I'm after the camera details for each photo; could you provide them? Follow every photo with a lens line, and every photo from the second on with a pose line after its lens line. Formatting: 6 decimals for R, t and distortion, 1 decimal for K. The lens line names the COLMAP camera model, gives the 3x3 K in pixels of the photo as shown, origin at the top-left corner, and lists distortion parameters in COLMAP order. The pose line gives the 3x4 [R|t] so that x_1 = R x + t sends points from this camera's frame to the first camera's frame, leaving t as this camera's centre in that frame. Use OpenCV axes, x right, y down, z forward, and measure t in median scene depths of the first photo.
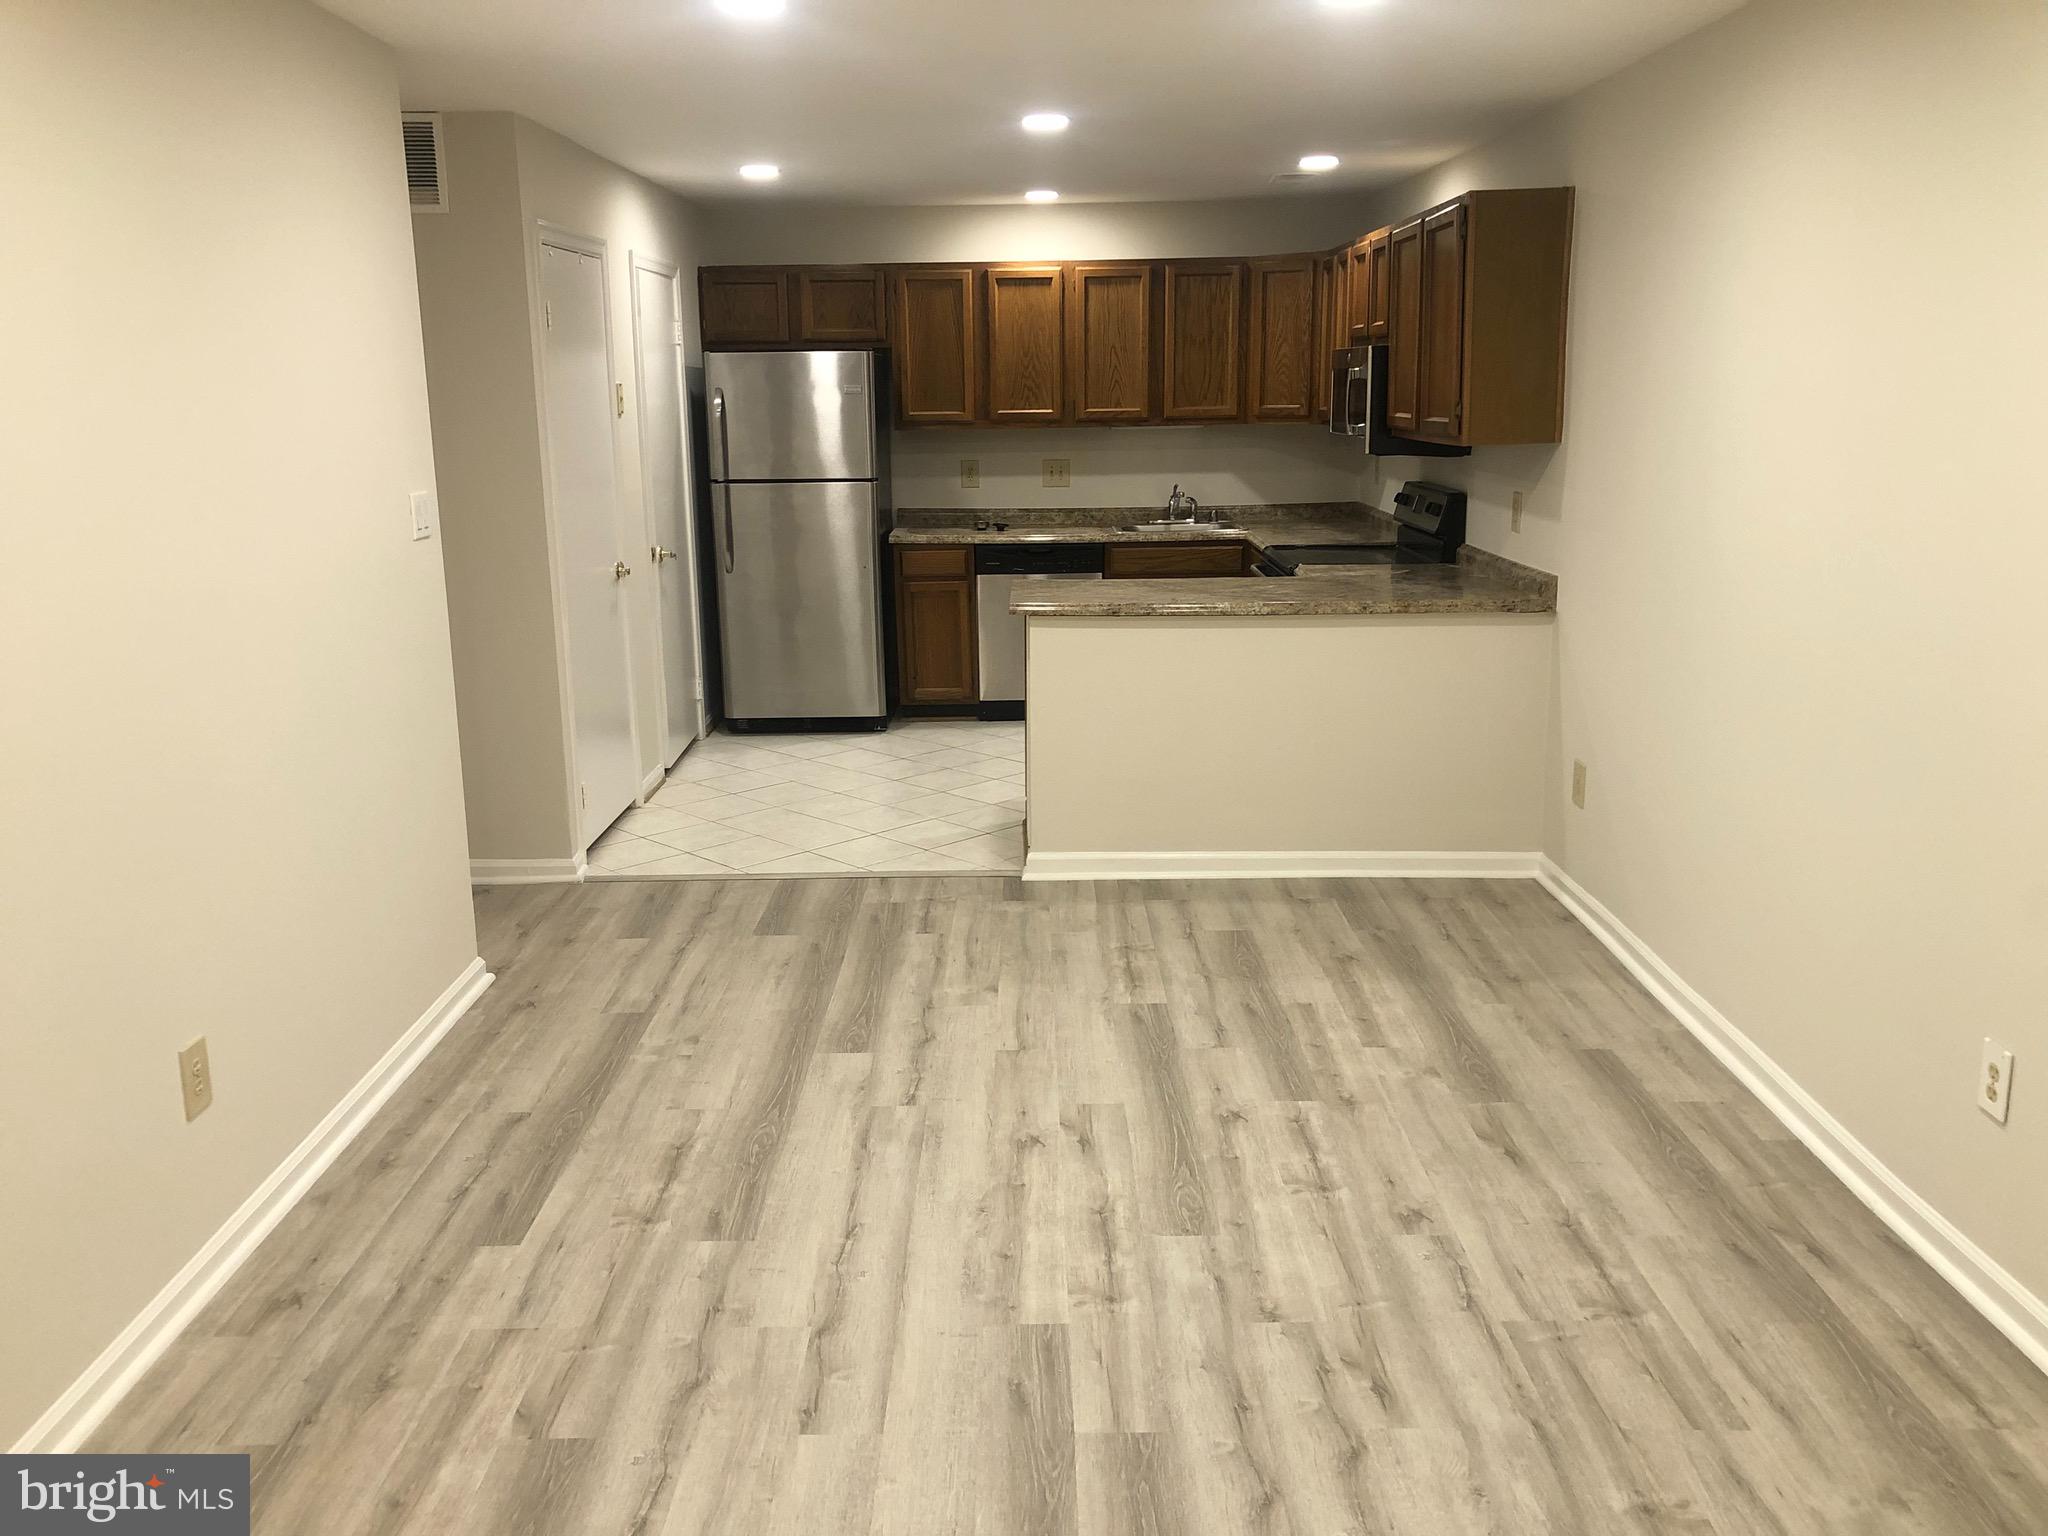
lens RADIAL K [[1695.0, 0, 1023.3], [0, 1695.0, 774.1], [0, 0, 1]] dist [0.027810, -0.026872]
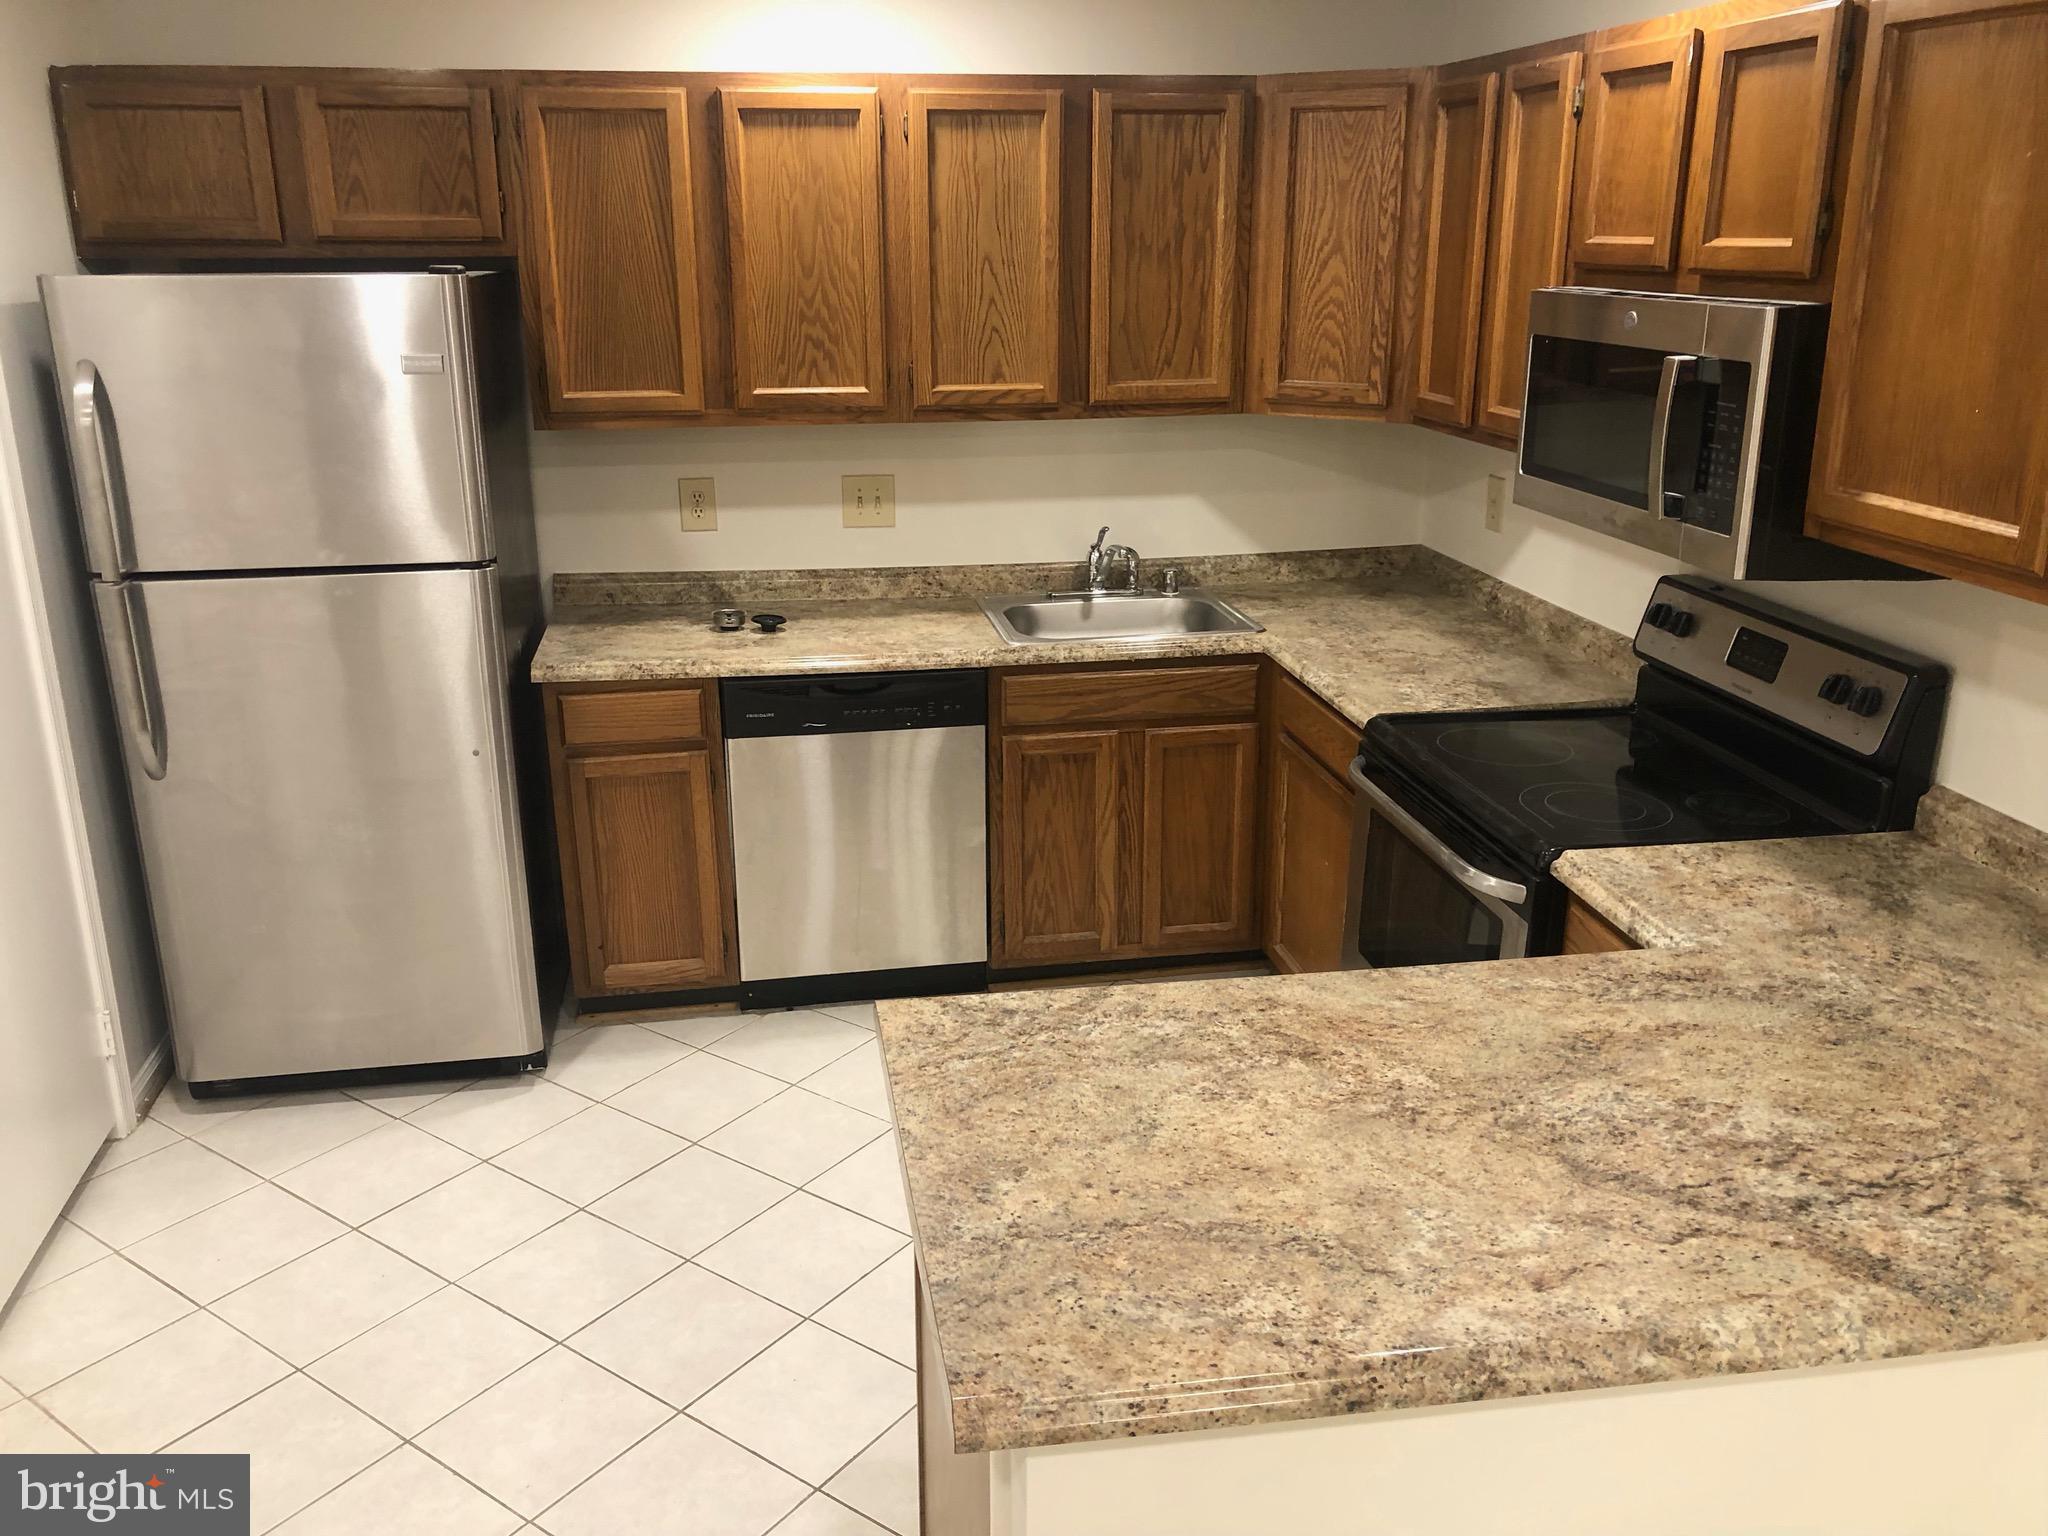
lens RADIAL K [[1695.0, 0, 1029.1], [0, 1695.0, 759.9], [0, 0, 1]] dist [0.027810, -0.026872]
pose [[0.984266, -0.042692, 0.171459, -0.031682], [0.029332, 0.996387, 0.079709, -0.182660], [-0.174243, -0.073425, 0.981961, 0.631599]]
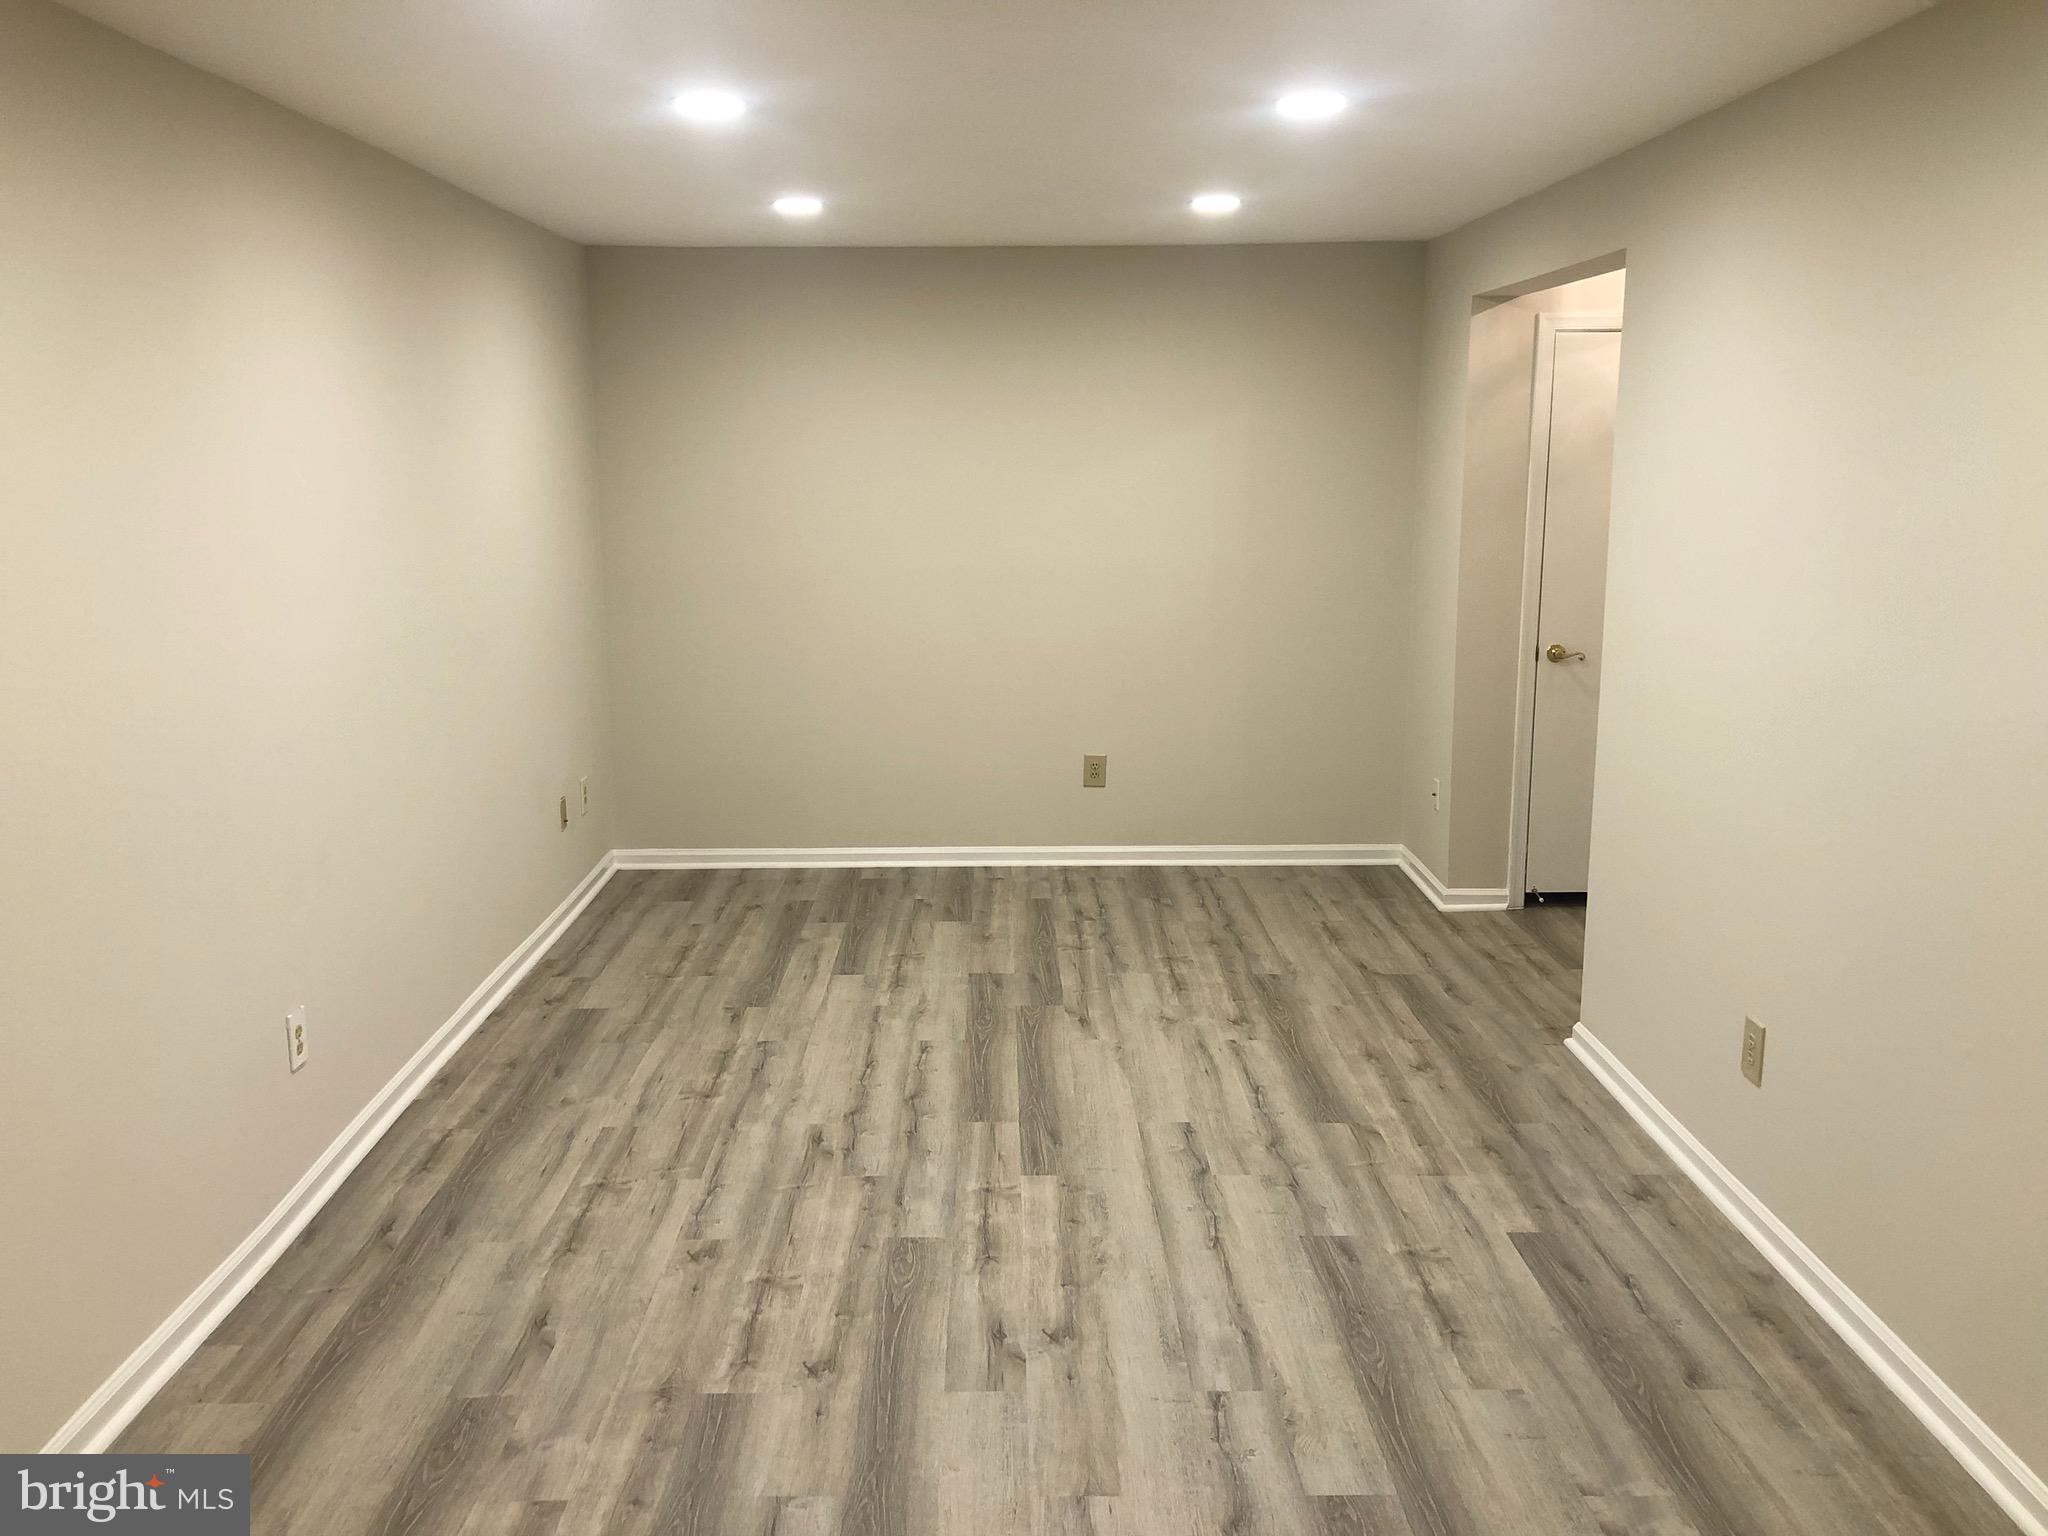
lens RADIAL K [[1695.0, 0, 1024.2], [0, 1695.0, 768.8], [0, 0, 1]] dist [0.027810, -0.026872]
pose [[-0.999654, 0.023850, -0.011103, 0.024371], [0.017325, 0.914420, 0.404396, -0.398857], [0.019798, 0.404064, -0.914517, 1.626871]]
